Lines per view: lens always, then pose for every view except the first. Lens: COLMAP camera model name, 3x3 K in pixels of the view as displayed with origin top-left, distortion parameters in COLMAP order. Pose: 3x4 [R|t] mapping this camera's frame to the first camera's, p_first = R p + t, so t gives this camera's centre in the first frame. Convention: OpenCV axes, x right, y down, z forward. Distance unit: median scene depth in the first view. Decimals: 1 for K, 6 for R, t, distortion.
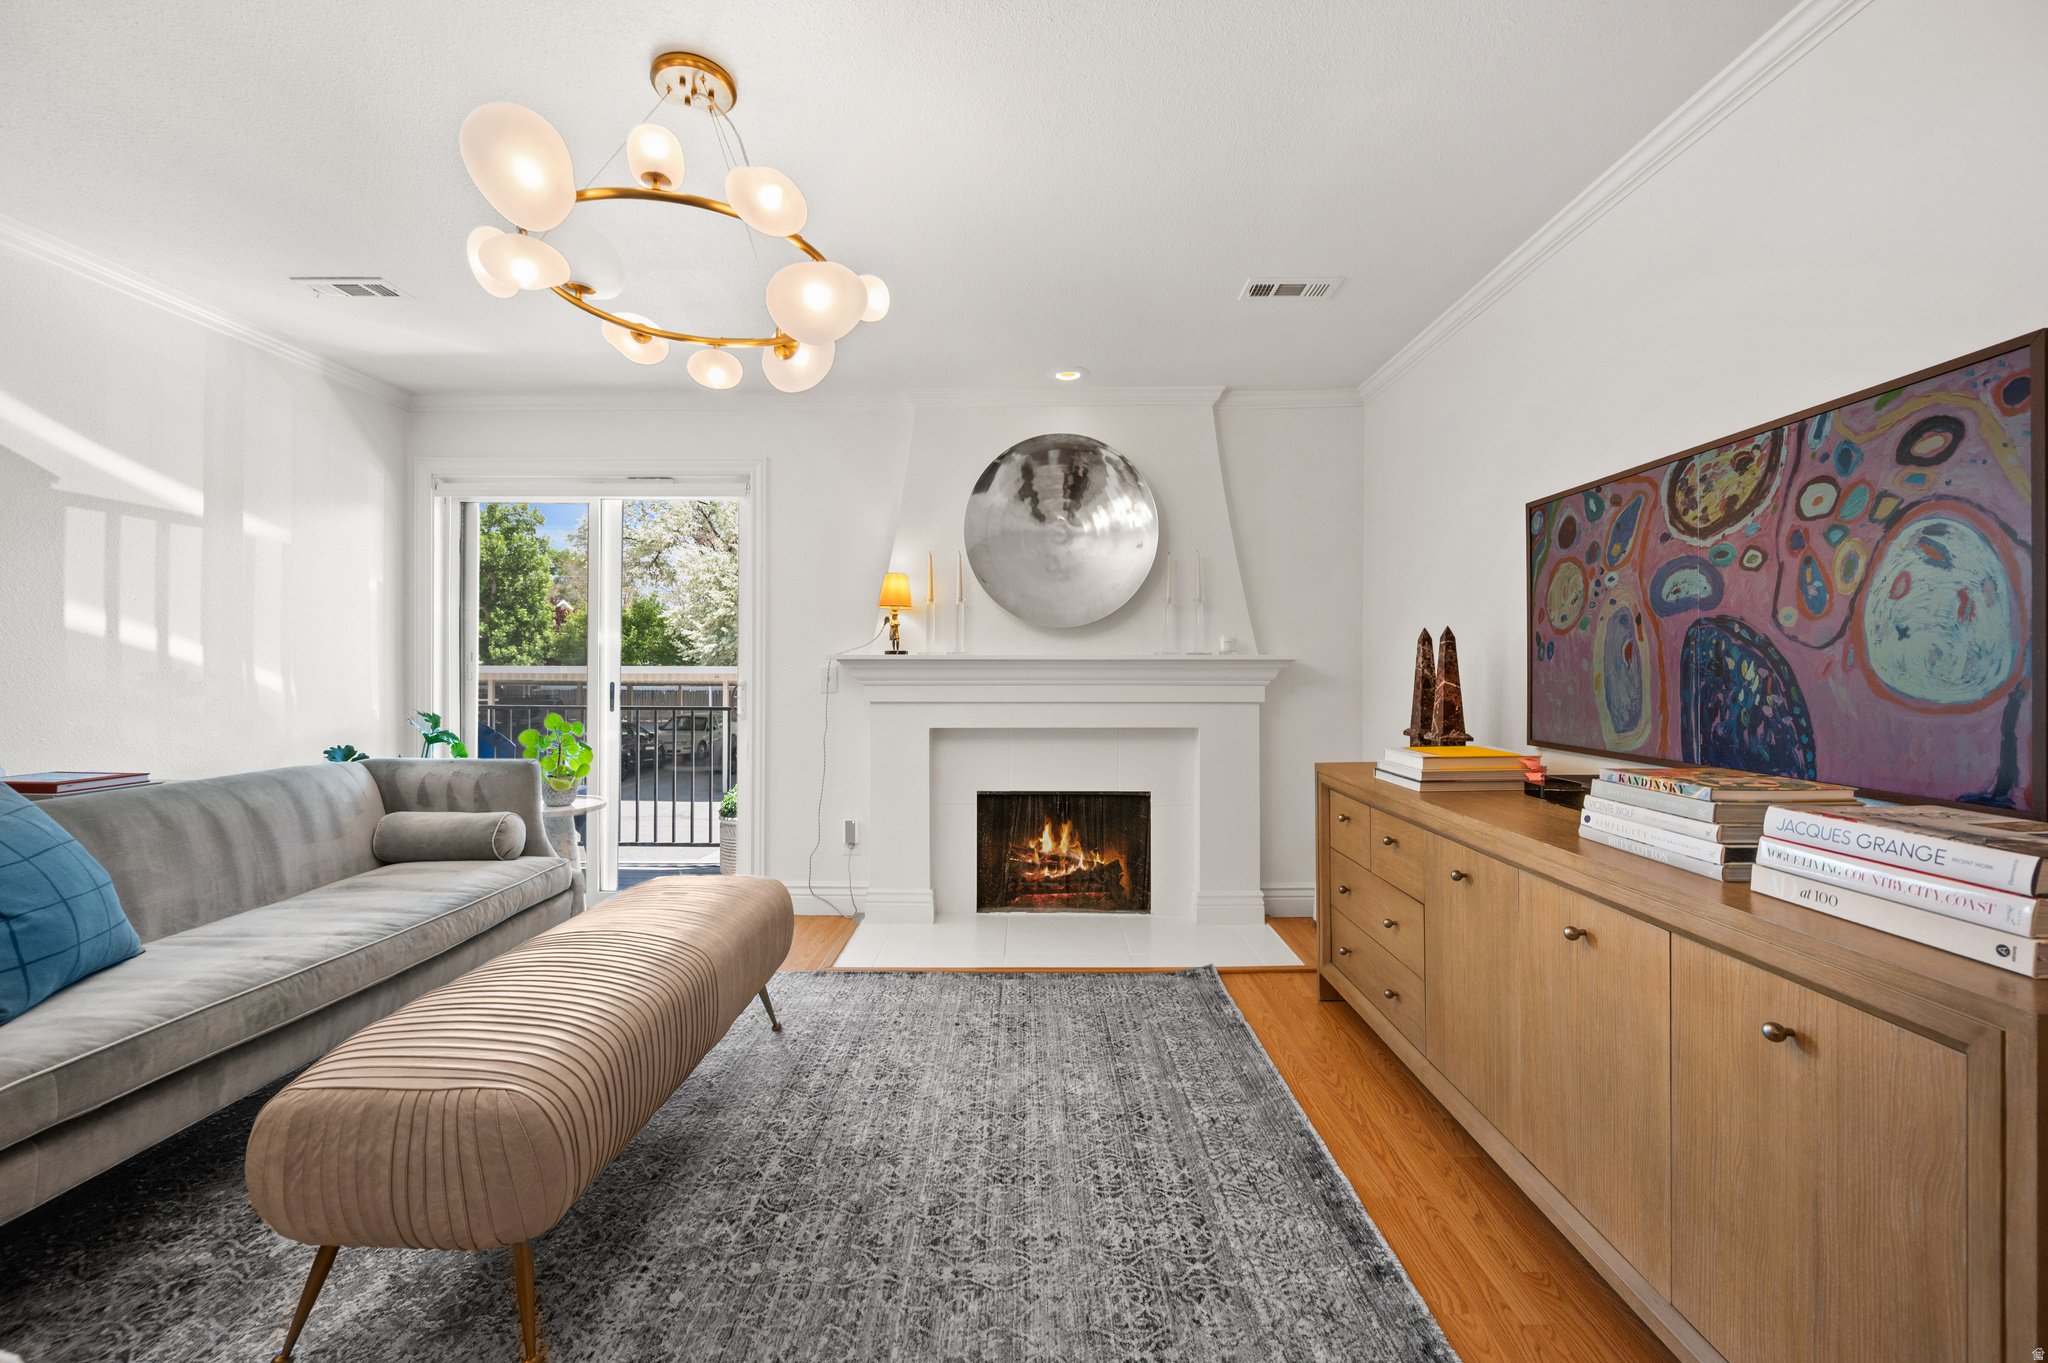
lens RADIAL K [[812.5, 0, 1018.9], [0, 812.5, 667.6], [0, 0, 1]] dist [-0.000442, 0.000240]
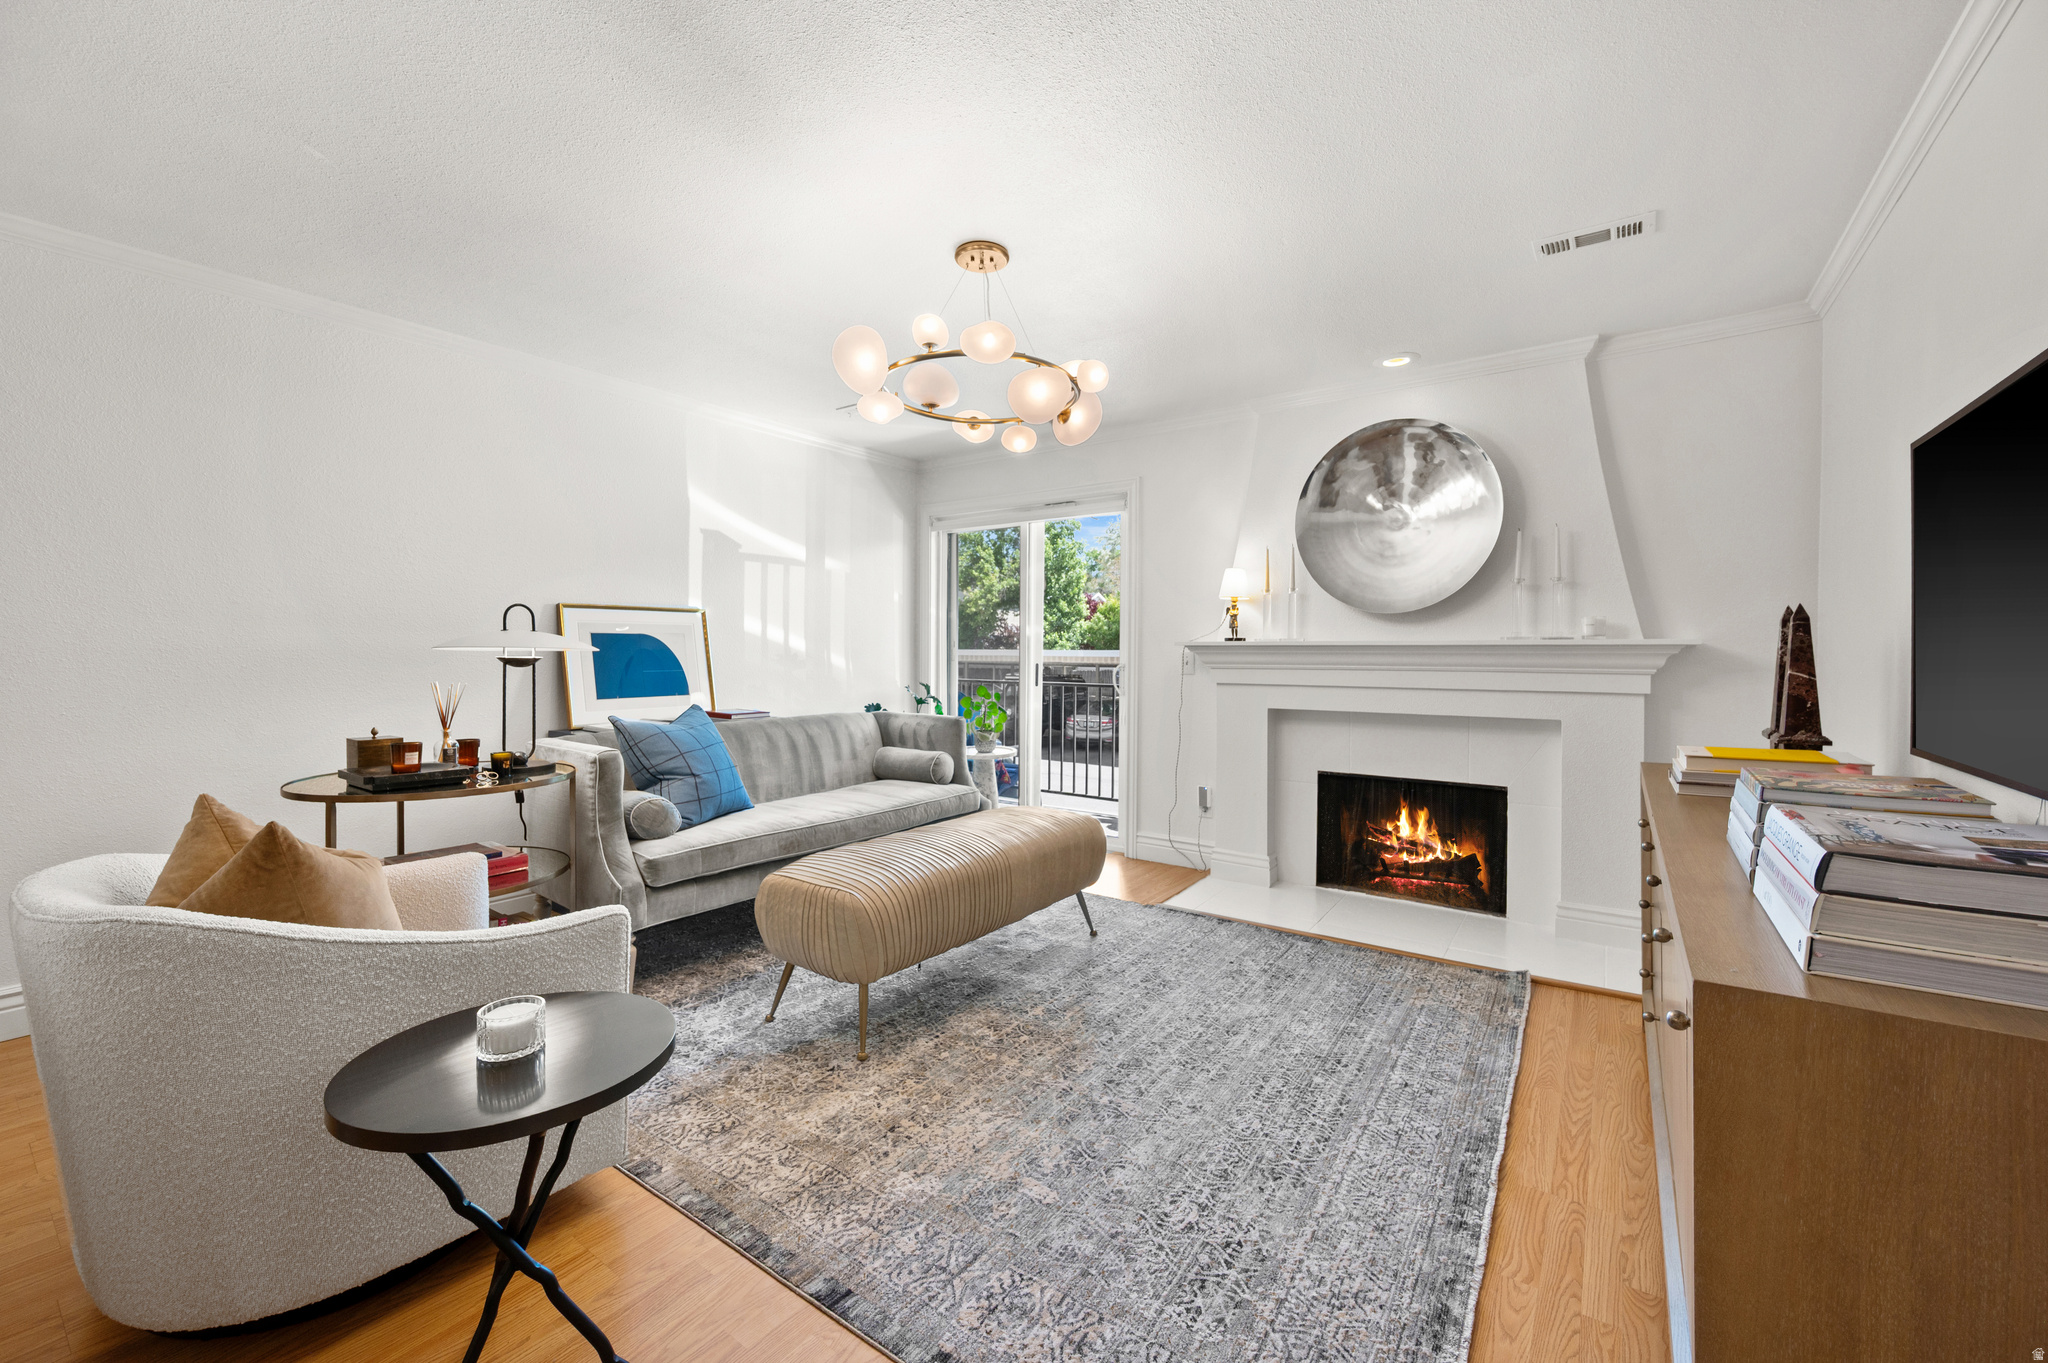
lens RADIAL K [[812.5, 0, 1026.5], [0, 812.5, 655.0], [0, 0, 1]] dist [-0.000442, 0.000240]
pose [[0.822109, 0.004018, -0.569316, 0.336219], [-0.001905, 0.999989, 0.004307, -0.001526], [0.569327, -0.002456, 0.822108, -0.110684]]
